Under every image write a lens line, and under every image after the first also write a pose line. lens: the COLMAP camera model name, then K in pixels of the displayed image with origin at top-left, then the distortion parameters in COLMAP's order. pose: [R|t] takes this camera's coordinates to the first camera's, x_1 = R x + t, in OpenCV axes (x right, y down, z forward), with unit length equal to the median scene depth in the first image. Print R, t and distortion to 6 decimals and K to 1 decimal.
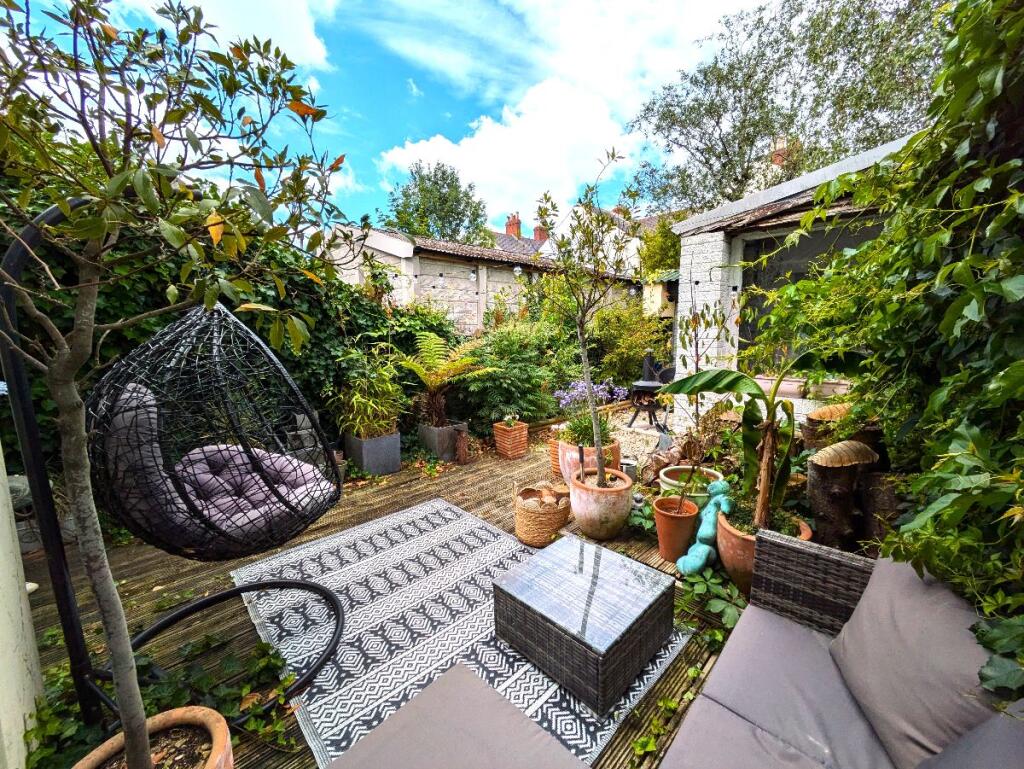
lens RADIAL K [[403.3, 0, 508.8], [0, 403.3, 385.2], [0, 0, 1]] dist [-0.004191, -0.000159]
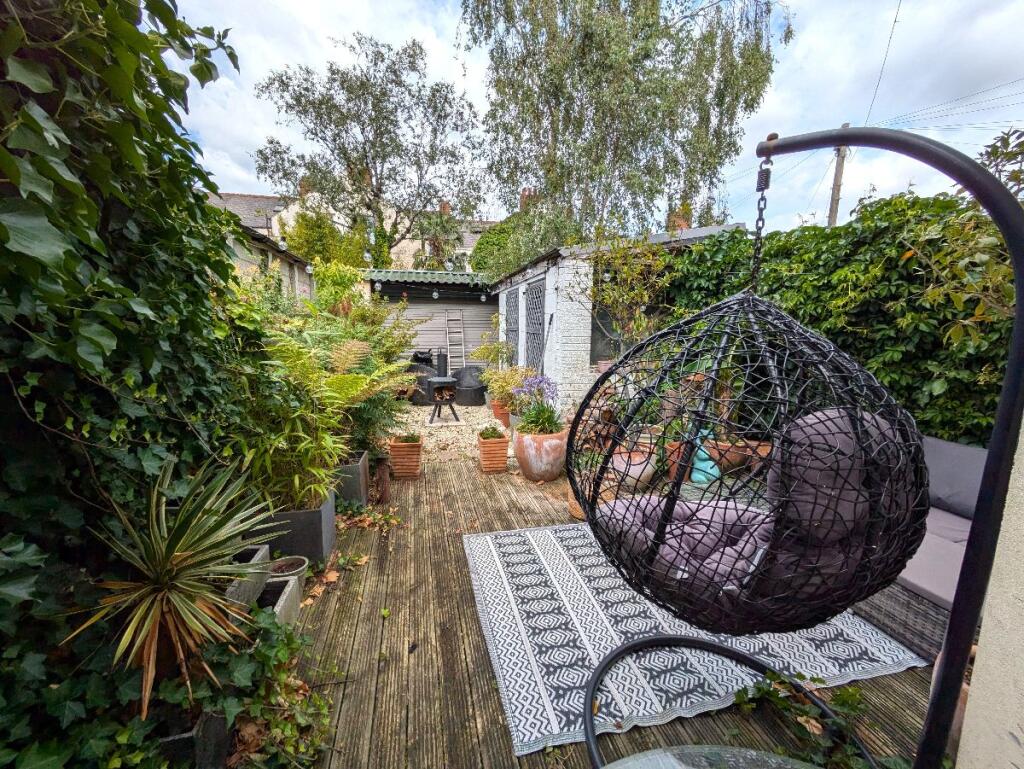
lens RADIAL K [[403.3, 0, 508.8], [0, 403.3, 385.2], [0, 0, 1]] dist [-0.004191, -0.000159]
pose [[0.518249, -0.109757, 0.848157, -0.481009], [0.104923, 0.992399, 0.064311, -0.039316], [-0.848769, 0.055662, 0.525826, 0.291921]]
